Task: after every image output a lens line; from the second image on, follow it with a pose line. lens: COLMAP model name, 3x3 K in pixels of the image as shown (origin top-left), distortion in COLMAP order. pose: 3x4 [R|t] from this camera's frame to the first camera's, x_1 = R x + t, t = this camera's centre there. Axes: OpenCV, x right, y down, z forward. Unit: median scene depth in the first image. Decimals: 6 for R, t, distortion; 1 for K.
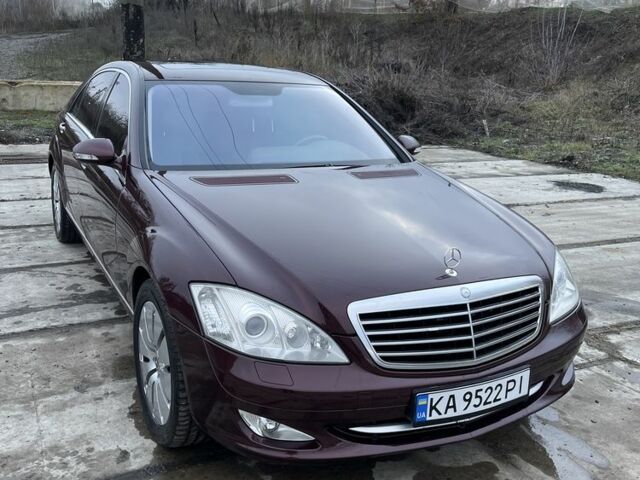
lens RADIAL K [[649.5, 0, 323.9], [0, 649.5, 241.3], [0, 0, 1]] dist [0.021457, -0.014274]
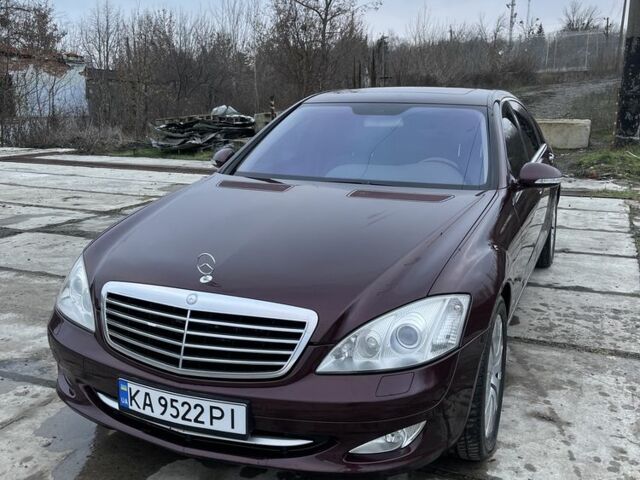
lens RADIAL K [[649.5, 0, 323.9], [0, 649.5, 241.3], [0, 0, 1]] dist [0.021457, -0.014274]
pose [[0.636572, 0.130729, -0.760056, 1.078955], [-0.179239, 0.983621, 0.019063, -0.060081], [0.750099, 0.124097, 0.649577, 0.512259]]
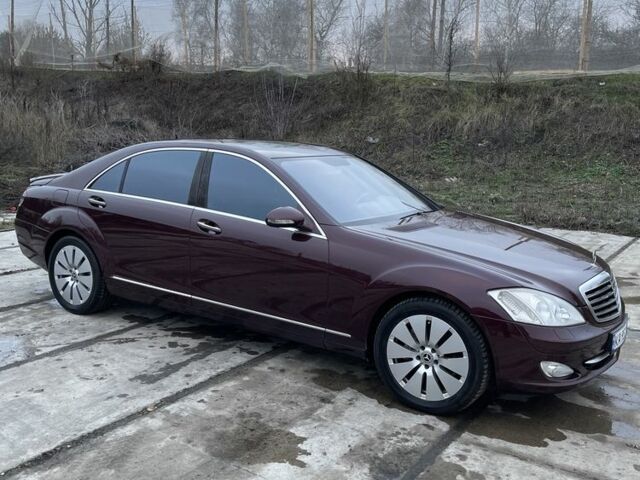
lens RADIAL K [[649.5, 0, 323.9], [0, 649.5, 241.3], [0, 0, 1]] dist [0.021457, -0.014274]
pose [[0.870710, -0.096591, 0.482218, -1.273437], [0.133029, 0.990228, -0.041855, -0.036962], [-0.473463, 0.100593, 0.875051, -0.166747]]
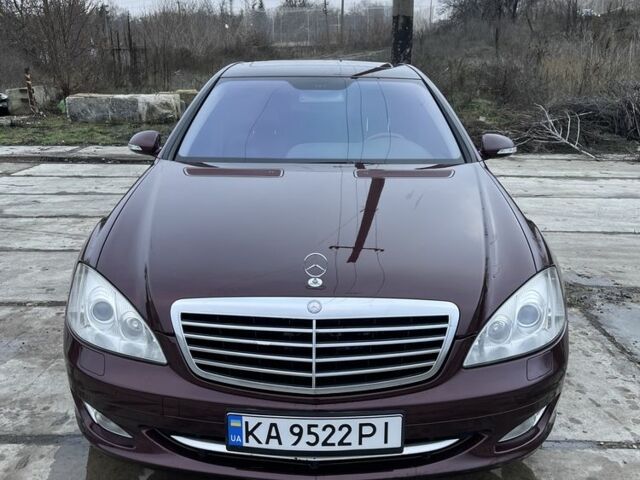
lens RADIAL K [[649.5, 0, 323.9], [0, 649.5, 241.3], [0, 0, 1]] dist [0.021457, -0.014274]
pose [[0.882888, 0.083940, -0.462020, 0.614825], [-0.092053, 0.995742, 0.004998, -0.011034], [0.460472, 0.038118, 0.886855, 0.261226]]
